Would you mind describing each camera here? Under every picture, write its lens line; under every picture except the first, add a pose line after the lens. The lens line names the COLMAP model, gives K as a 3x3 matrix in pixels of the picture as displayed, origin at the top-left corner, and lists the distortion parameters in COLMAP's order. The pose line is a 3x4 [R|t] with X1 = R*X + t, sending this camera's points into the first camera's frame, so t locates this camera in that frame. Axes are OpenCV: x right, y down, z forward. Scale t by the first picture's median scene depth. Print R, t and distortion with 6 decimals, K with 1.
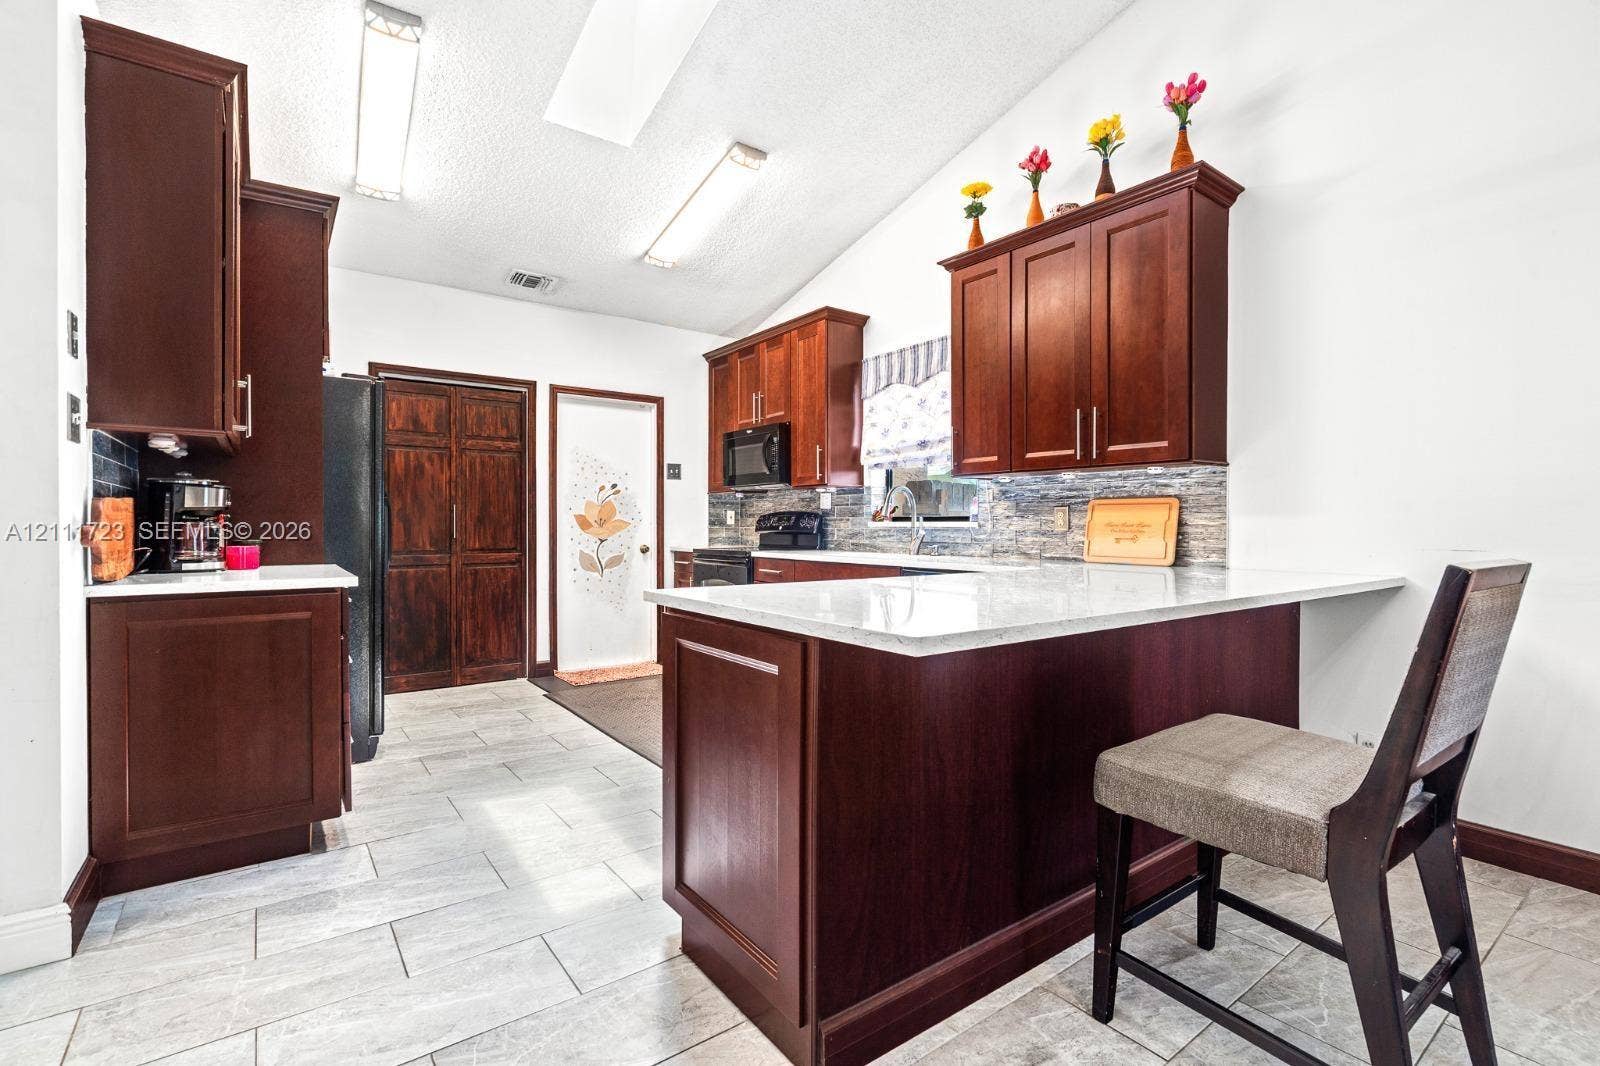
lens RADIAL K [[737.4, 0, 799.1], [0, 737.4, 527.7], [0, 0, 1]] dist [-0.026990, 0.000959]
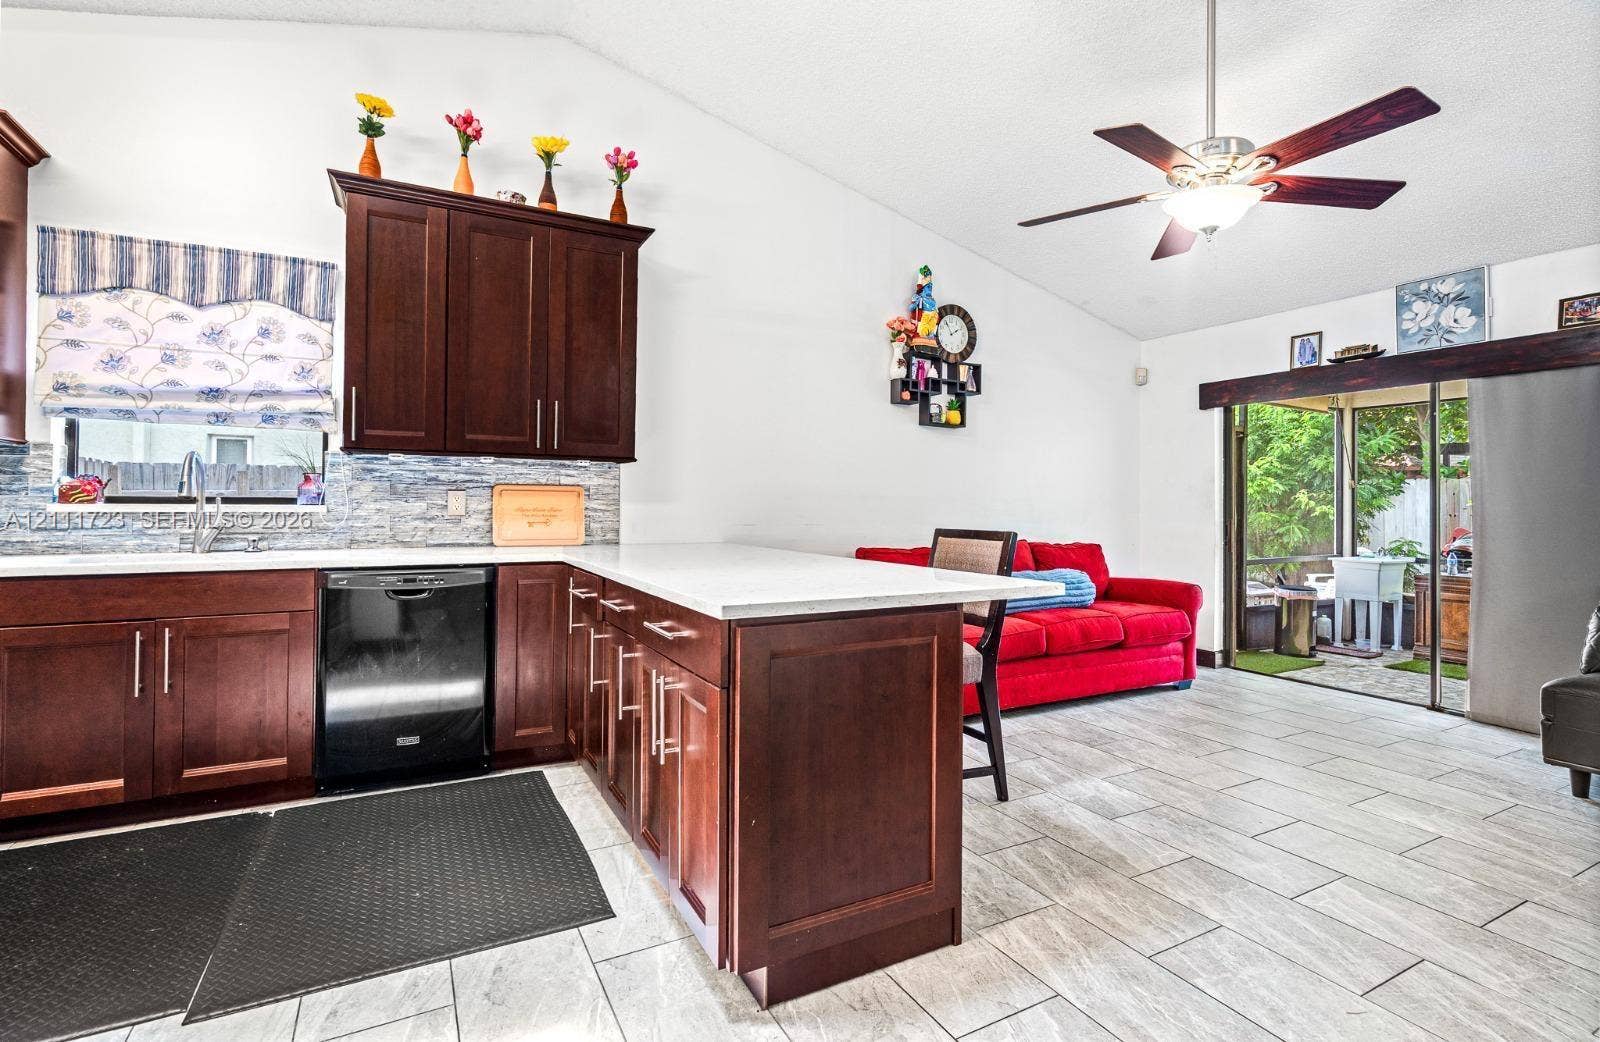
lens RADIAL K [[731.3, 0, 793.8], [0, 731.3, 492.1], [0, 0, 1]] dist [0.008920, -0.000453]
pose [[0.143432, 0.016843, 0.989517, -0.409245], [-0.003101, 0.999858, -0.016570, -0.009349], [-0.989655, -0.000692, 0.143464, 0.332092]]
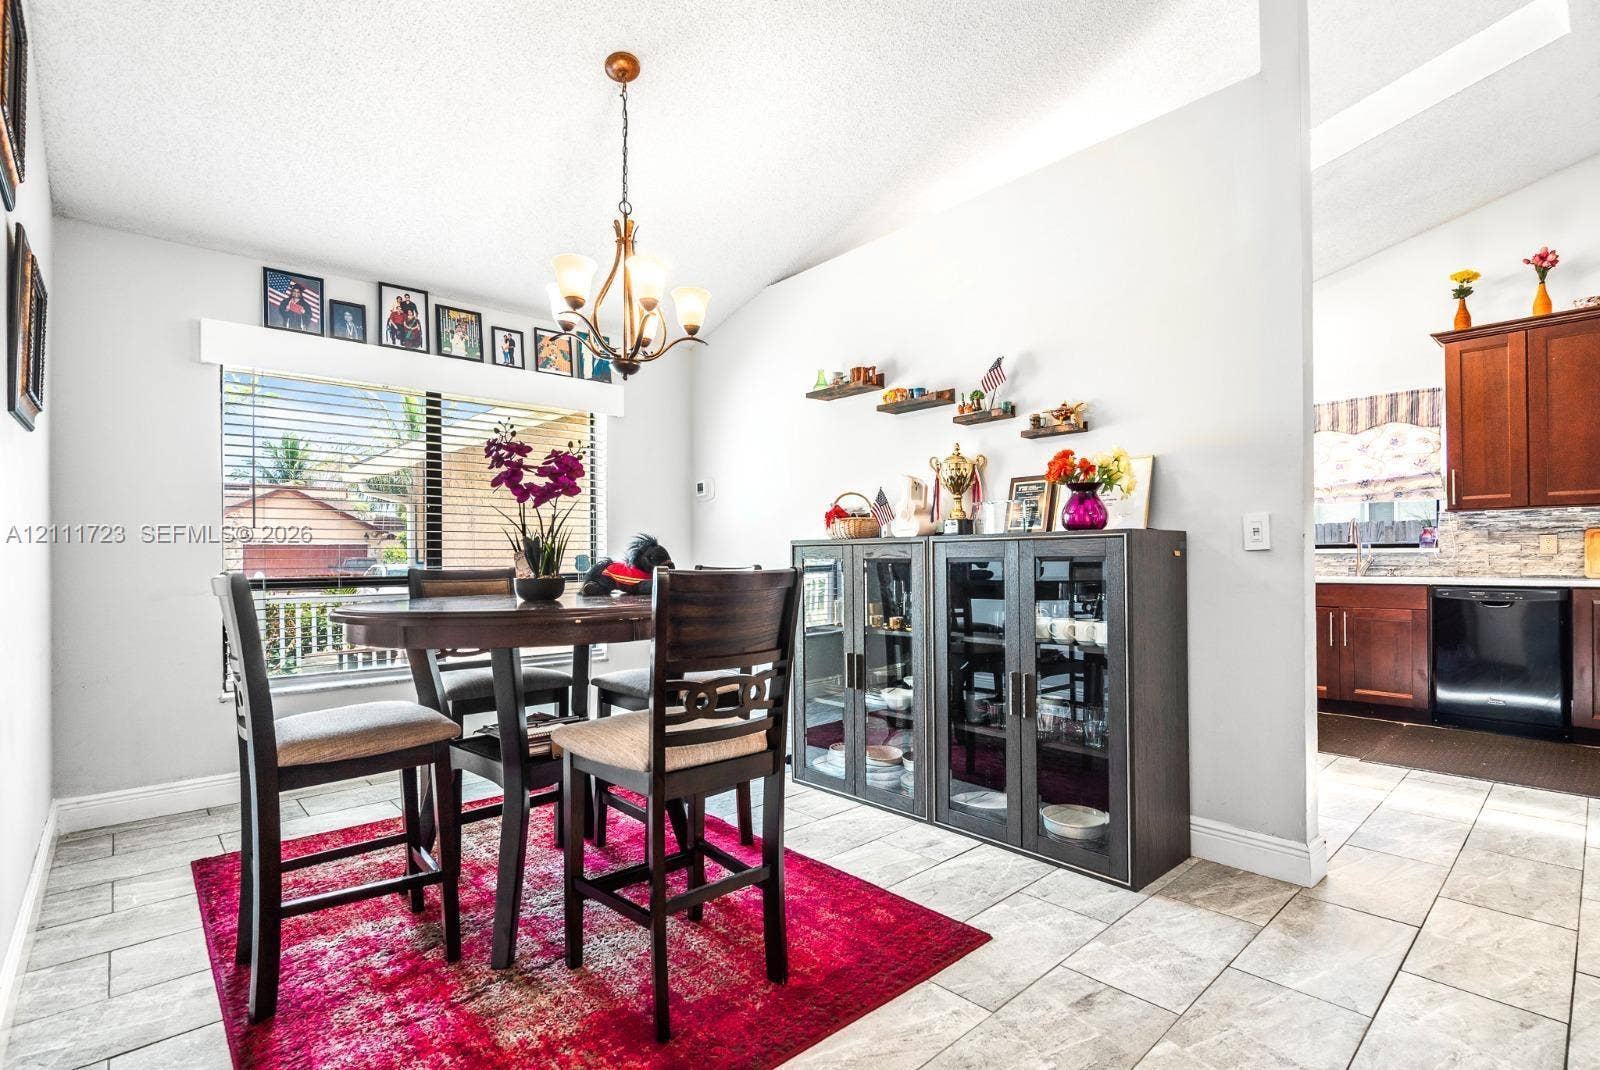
lens RADIAL K [[737.4, 0, 767.3], [0, 737.4, 560.2], [0, 0, 1]] dist [-0.026990, 0.000959]
pose [[0.997501, -0.006127, 0.070383, -0.815855], [0.006341, 0.999976, -0.002810, 0.007728], [-0.070364, 0.003249, 0.997516, -0.090062]]
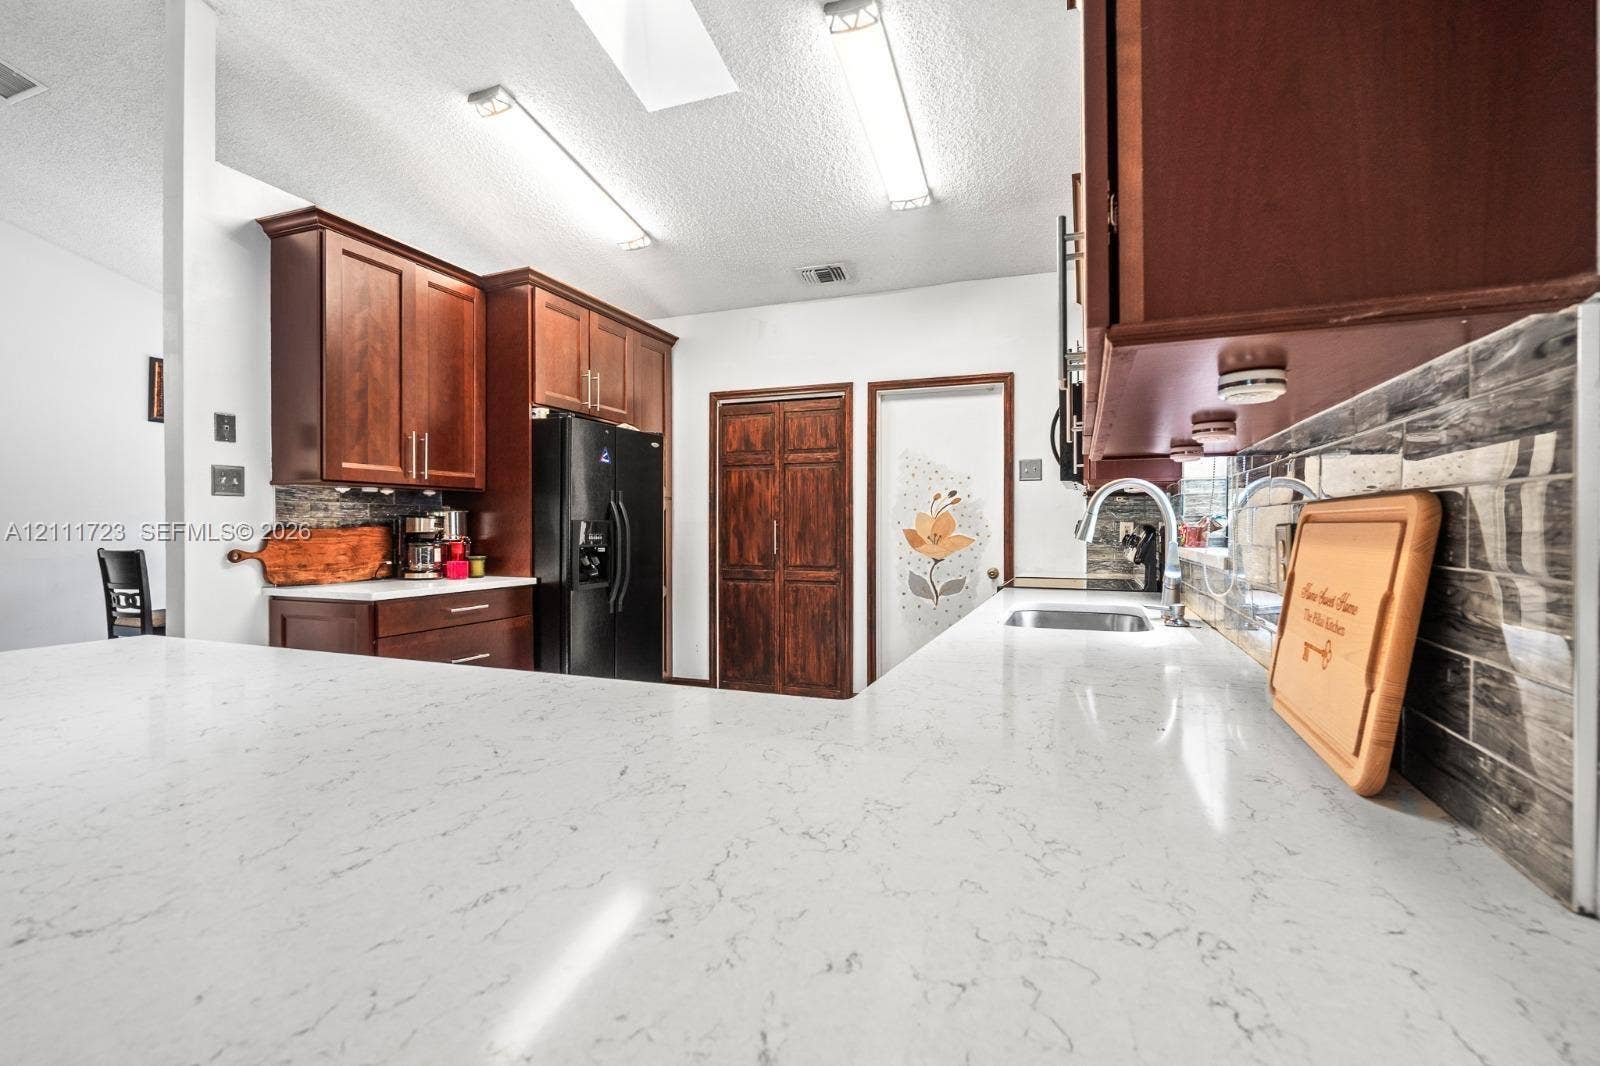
lens RADIAL K [[737.4, 0, 798.9], [0, 737.4, 526.0], [0, 0, 1]] dist [-0.026990, 0.000959]
pose [[0.527653, -0.000799, -0.849459, 0.405459], [-0.002660, 0.999993, -0.002593, -0.021724], [0.849456, 0.003628, 0.527648, 0.503560]]
